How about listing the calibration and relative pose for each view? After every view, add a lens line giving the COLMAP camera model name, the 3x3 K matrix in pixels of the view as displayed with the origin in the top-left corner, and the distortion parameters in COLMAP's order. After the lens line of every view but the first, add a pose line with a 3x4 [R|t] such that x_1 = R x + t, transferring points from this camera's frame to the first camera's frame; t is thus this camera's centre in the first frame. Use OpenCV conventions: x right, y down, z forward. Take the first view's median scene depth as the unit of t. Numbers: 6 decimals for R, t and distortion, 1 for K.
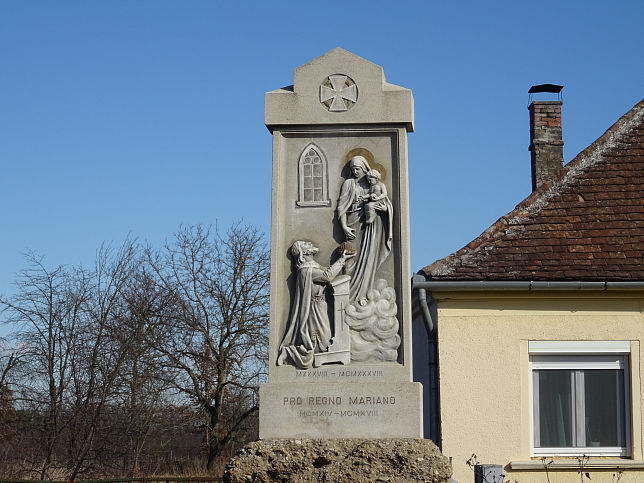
lens RADIAL K [[1759.3, 0, 320.9], [0, 1759.3, 240.2], [0, 0, 1]] dist [0.030927, 0.000000]
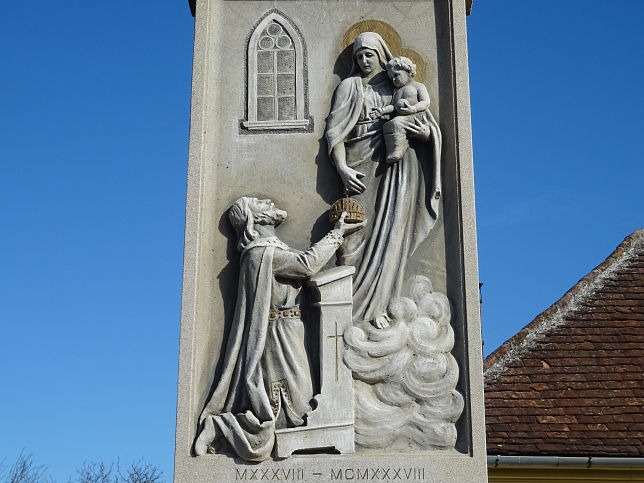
lens RADIAL K [[1473.7, 0, 327.1], [0, 1473.7, 244.3], [0, 0, 1]] dist [0.031094, 0.000000]
pose [[0.996925, 0.023871, 0.074634, -0.020076], [-0.010850, 0.985345, -0.170226, 0.081195], [-0.077603, 0.168893, 0.982575, 0.607713]]
